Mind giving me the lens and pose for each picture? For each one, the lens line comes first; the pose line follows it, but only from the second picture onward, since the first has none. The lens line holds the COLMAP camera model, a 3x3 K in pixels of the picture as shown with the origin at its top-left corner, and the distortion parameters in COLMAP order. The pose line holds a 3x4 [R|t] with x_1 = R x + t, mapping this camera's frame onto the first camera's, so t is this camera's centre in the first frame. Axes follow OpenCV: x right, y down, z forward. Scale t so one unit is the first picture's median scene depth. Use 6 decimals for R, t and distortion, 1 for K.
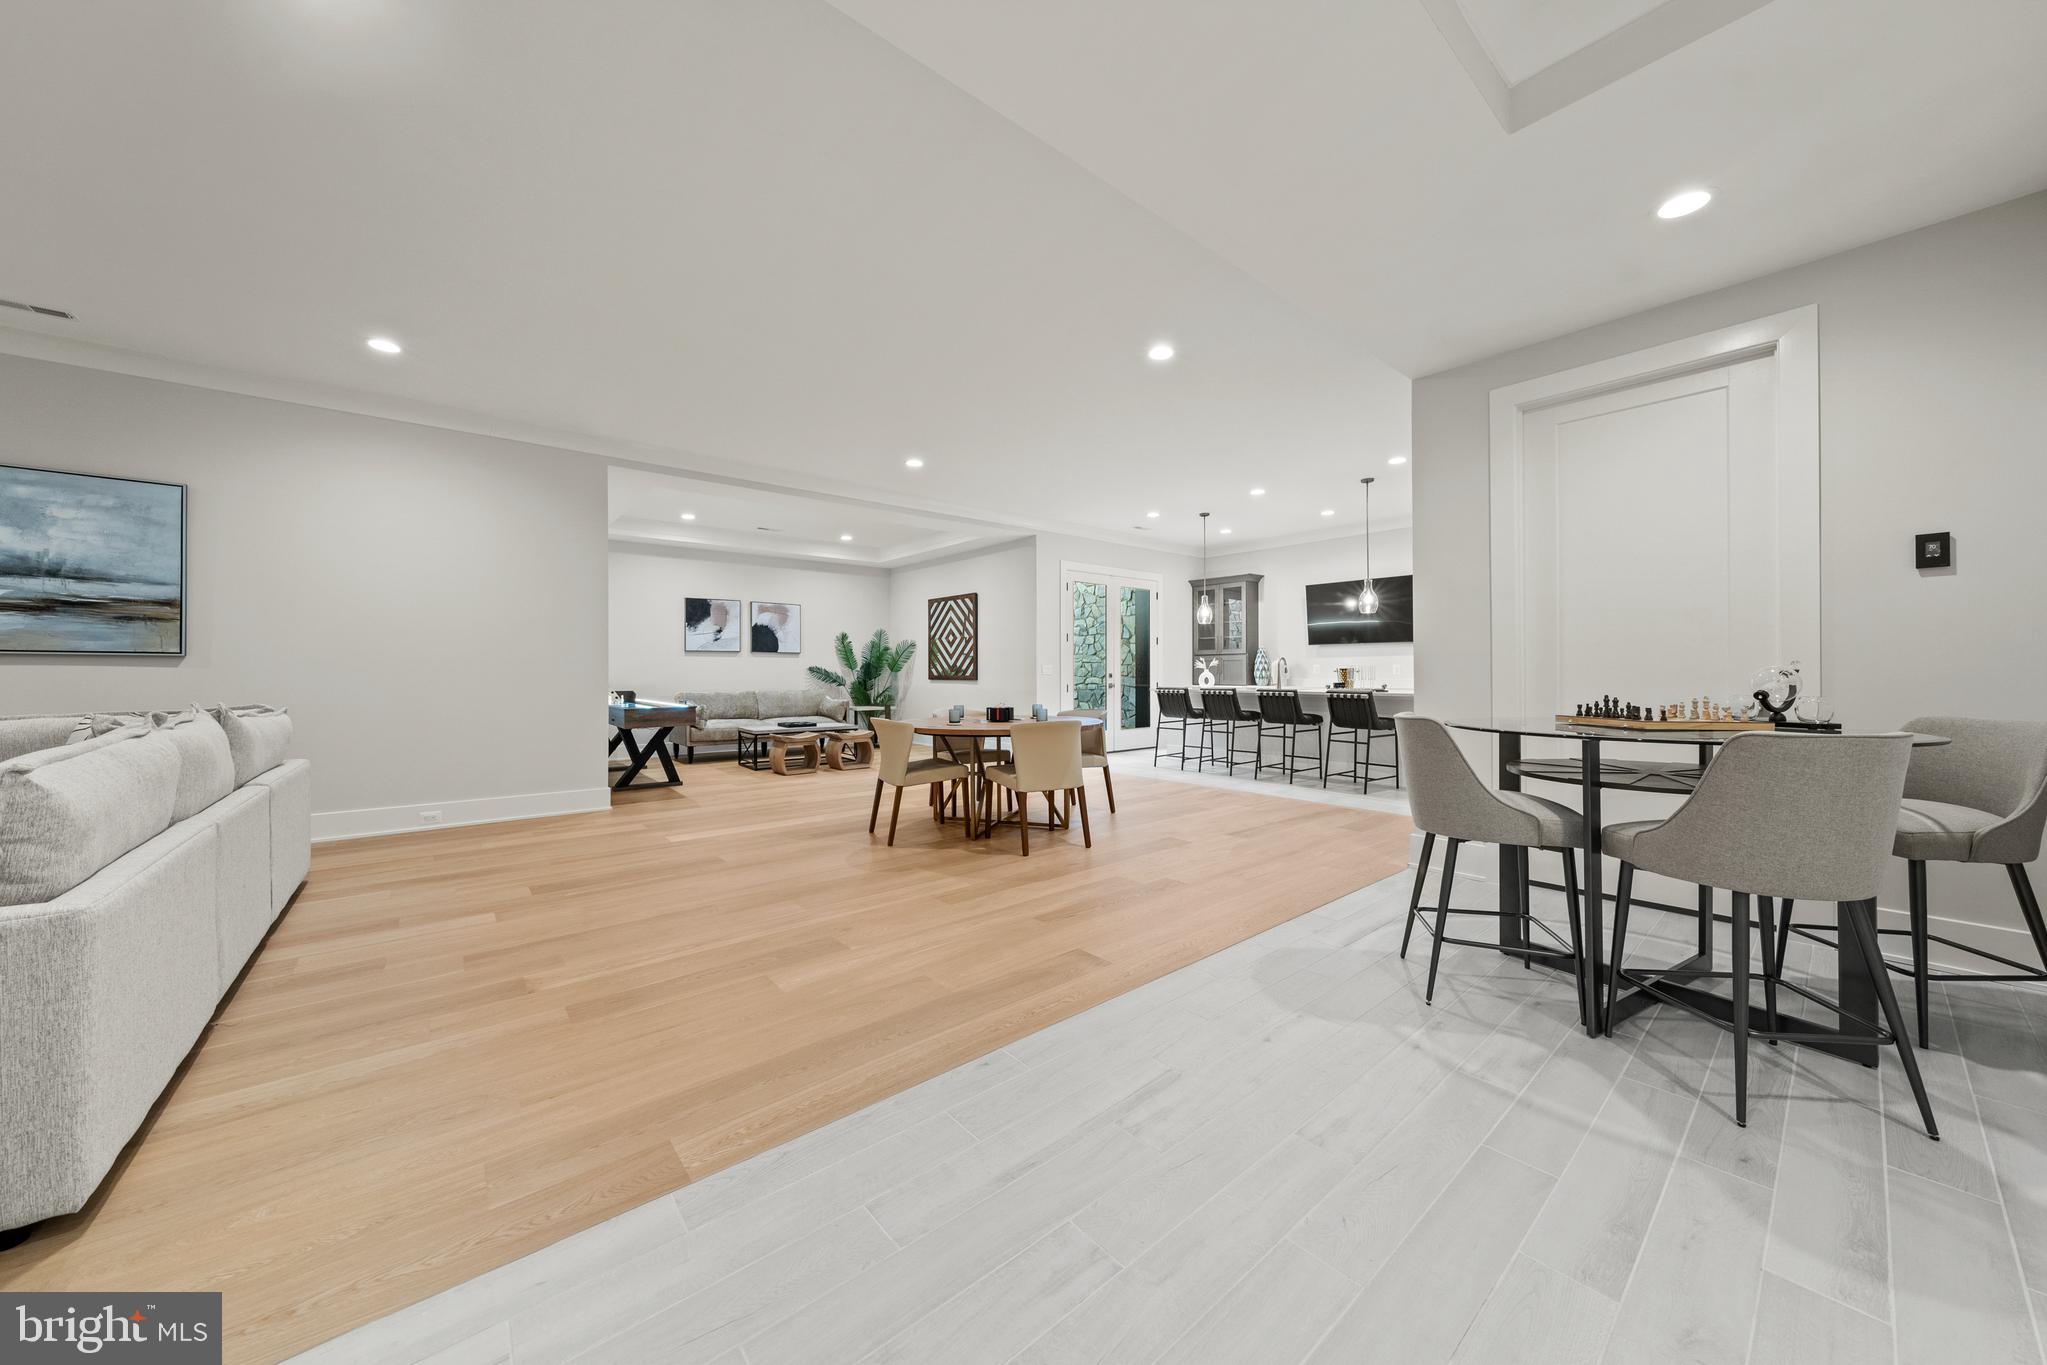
lens RADIAL K [[689.6, 0, 1017.2], [0, 689.6, 675.9], [0, 0, 1]] dist [0.000619, 0.000031]
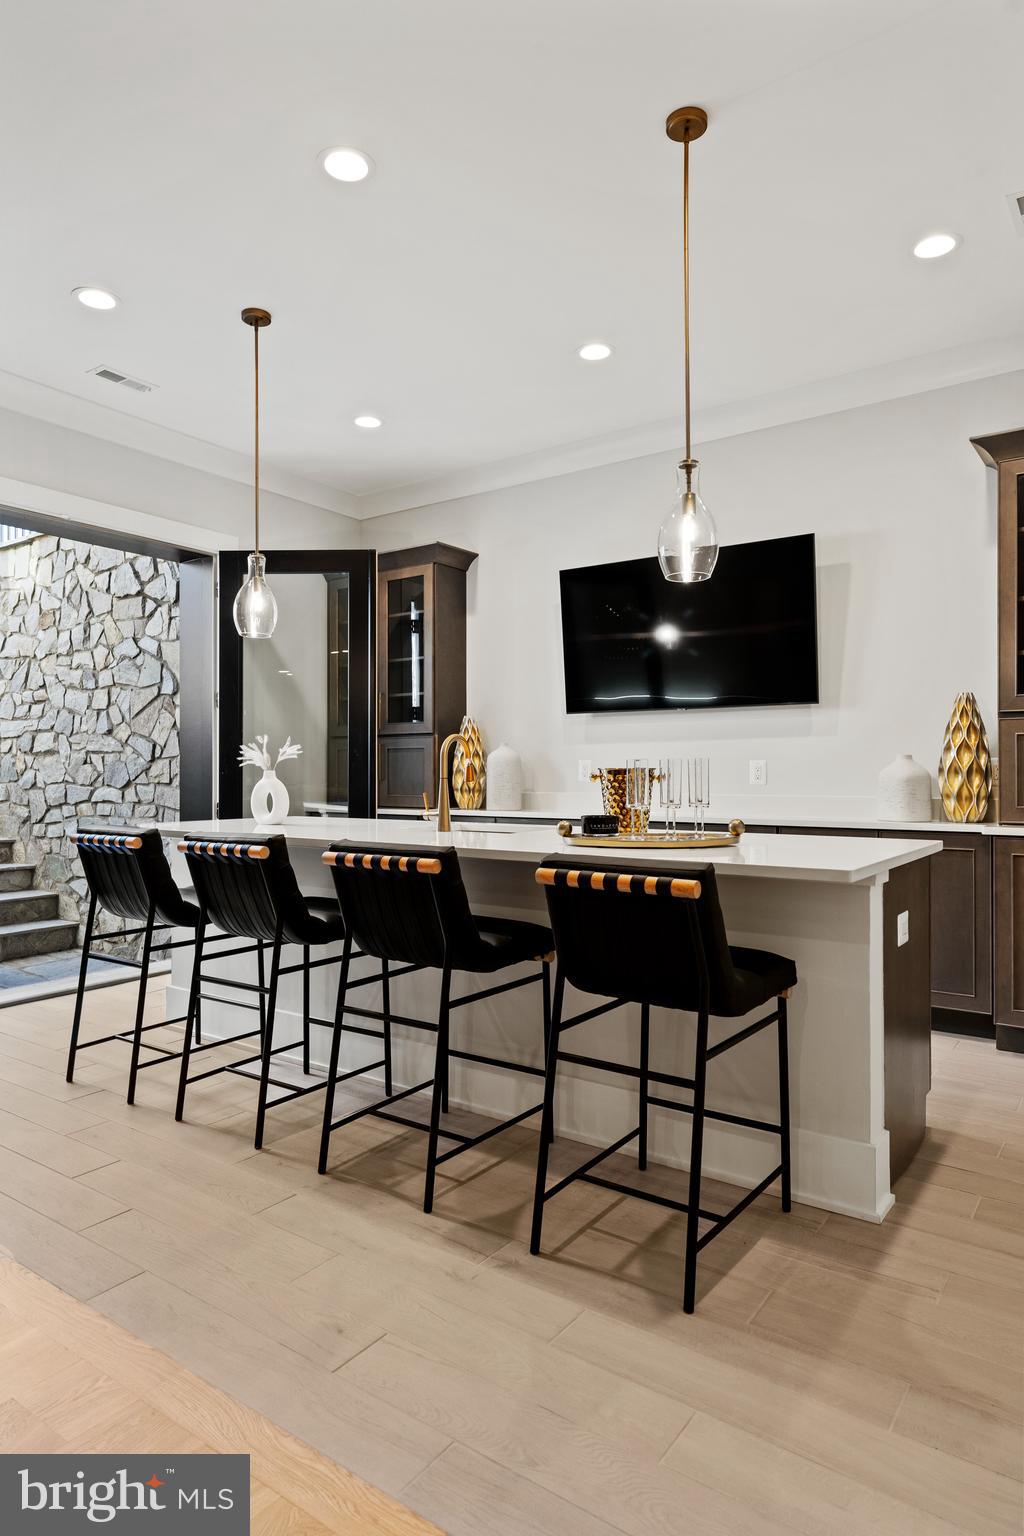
lens RADIAL K [[914.7, 0, 512.0], [0, 914.7, 768.0], [0, 0, 1]] dist [-0.001104, 0.000778]
pose [[0.966153, 0.003675, 0.257945, 0.232897], [-0.000738, 0.999934, -0.011483, -0.004416], [-0.257970, 0.010904, 0.966091, 0.445466]]
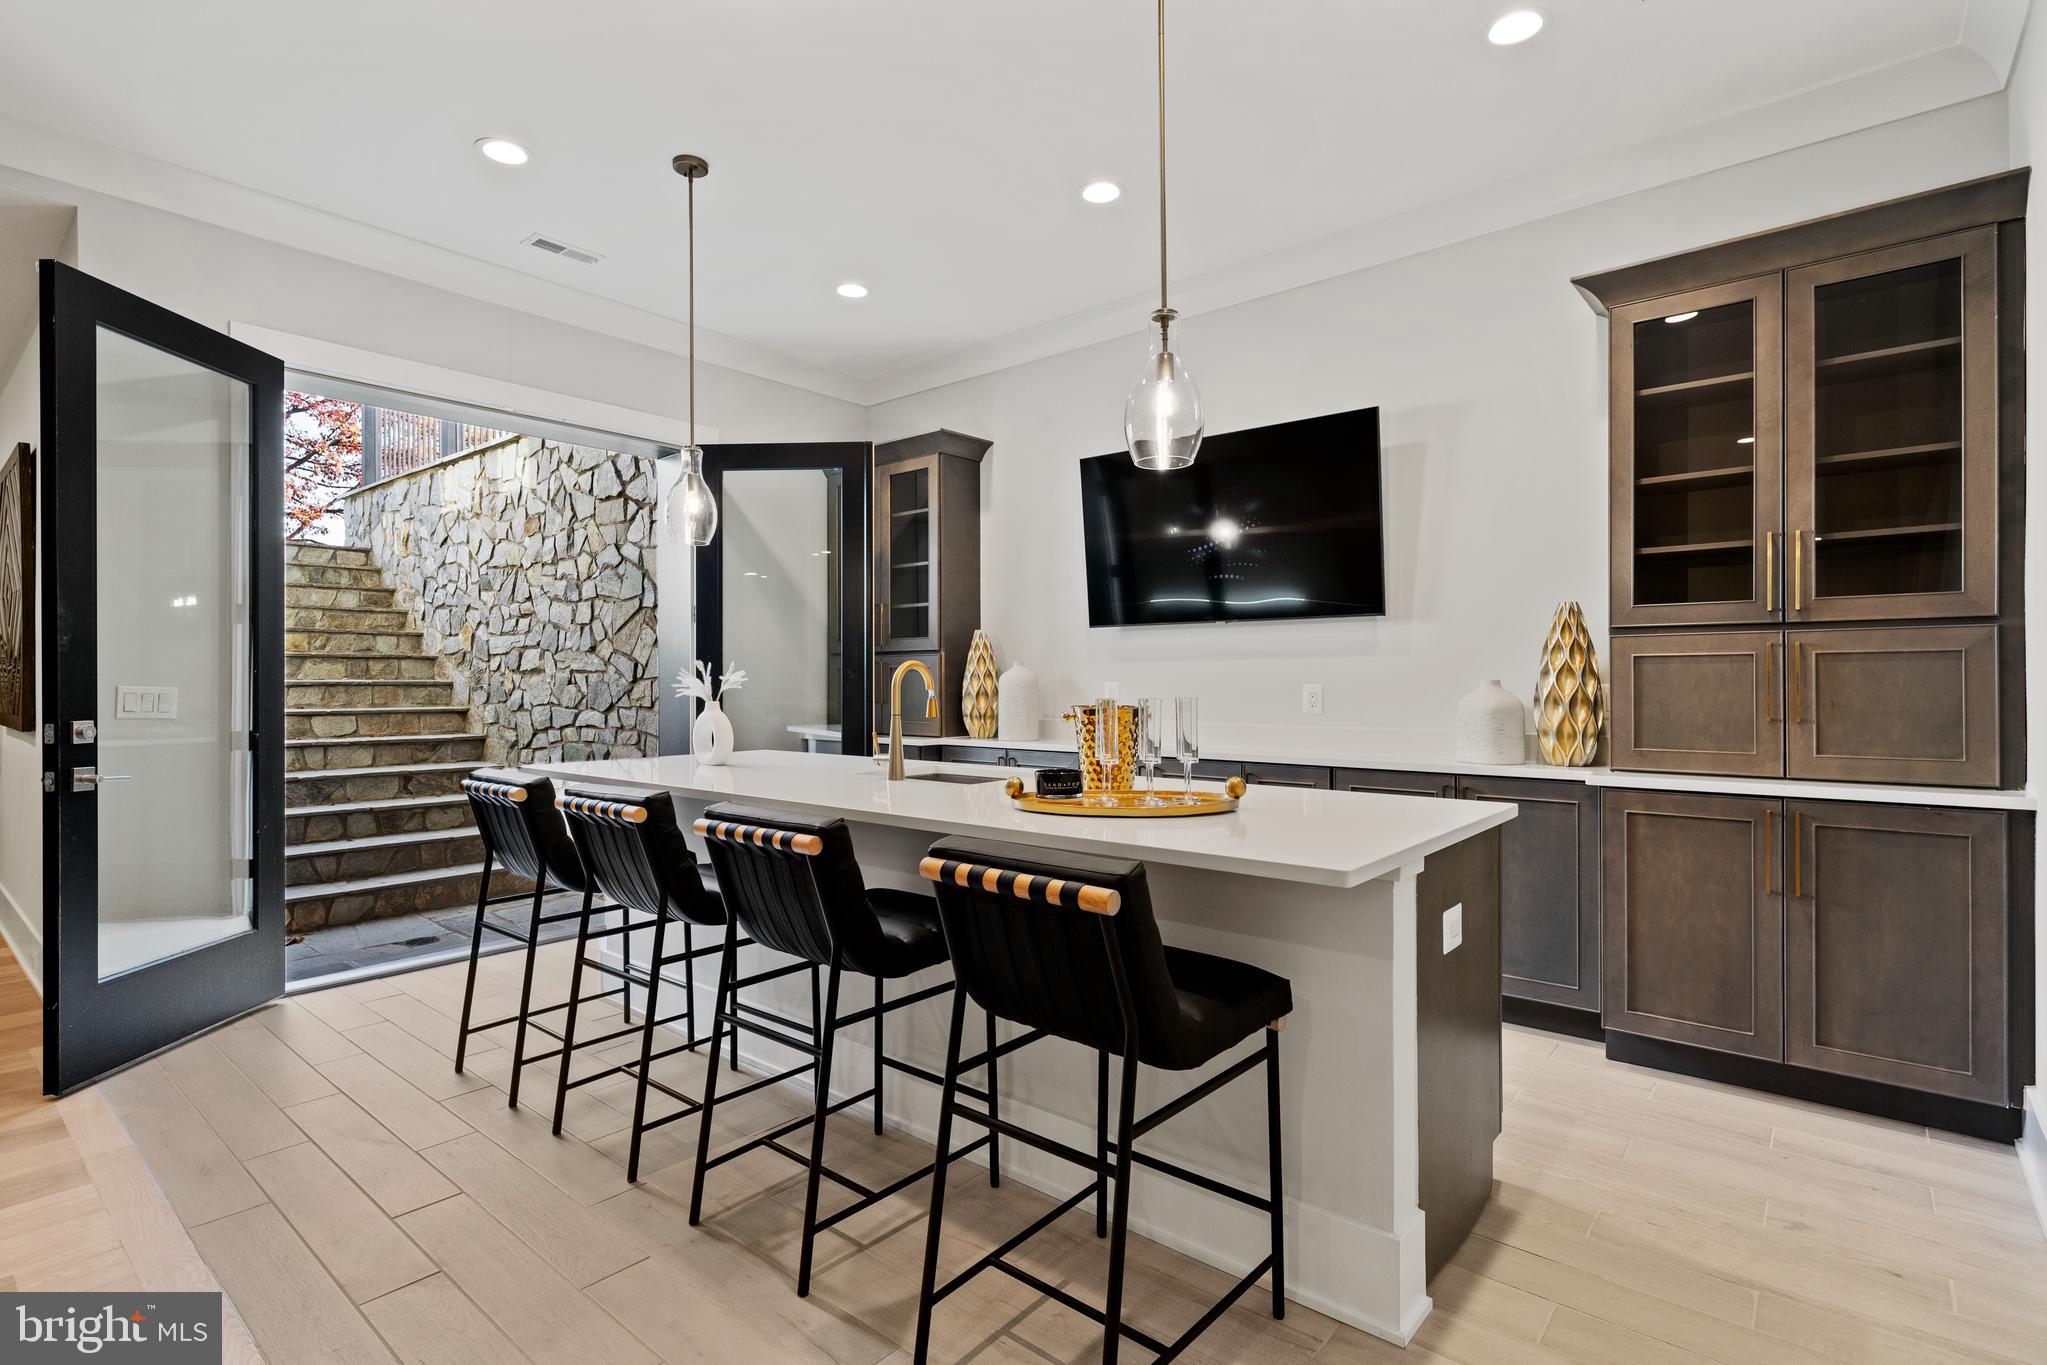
lens RADIAL K [[980.4, 0, 1018.5], [0, 980.4, 678.8], [0, 0, 1]] dist [0.000487, -0.000653]
pose [[0.984321, 0.000573, 0.176387, 0.280376], [0.000659, 0.999976, -0.006924, -0.013427], [-0.176387, 0.006932, 0.984297, 0.479818]]
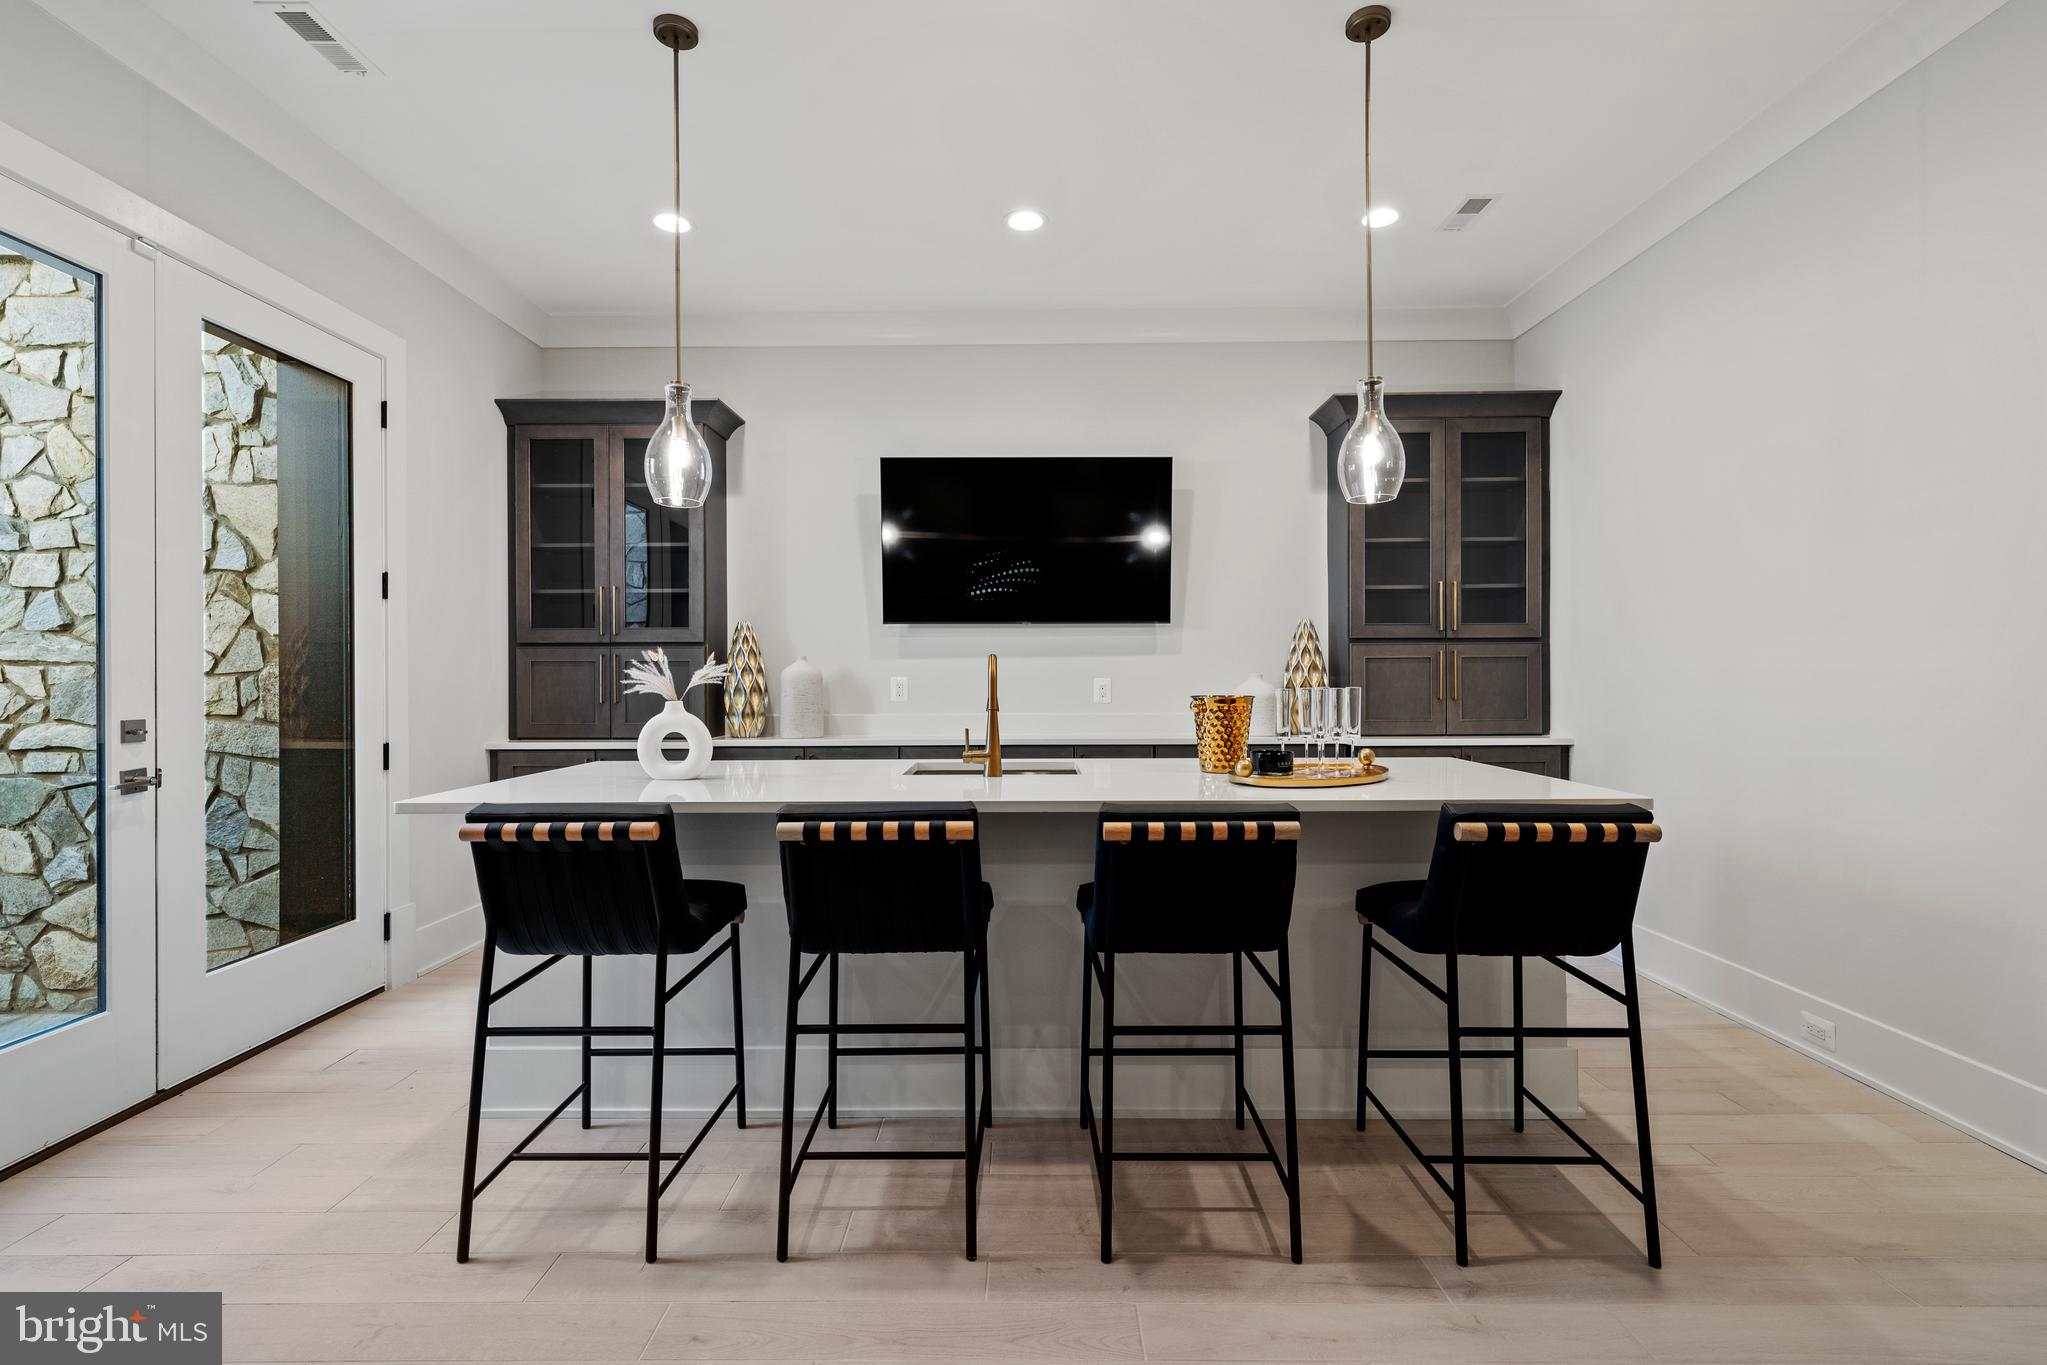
lens RADIAL K [[916.8, 0, 1024.9], [0, 916.8, 676.5], [0, 0, 1]] dist [-0.000708, 0.000230]
pose [[0.642415, -0.000731, 0.766356, 0.093047], [0.006031, 0.999973, -0.004103, -0.013174], [-0.766333, 0.007258, 0.642403, 0.599080]]
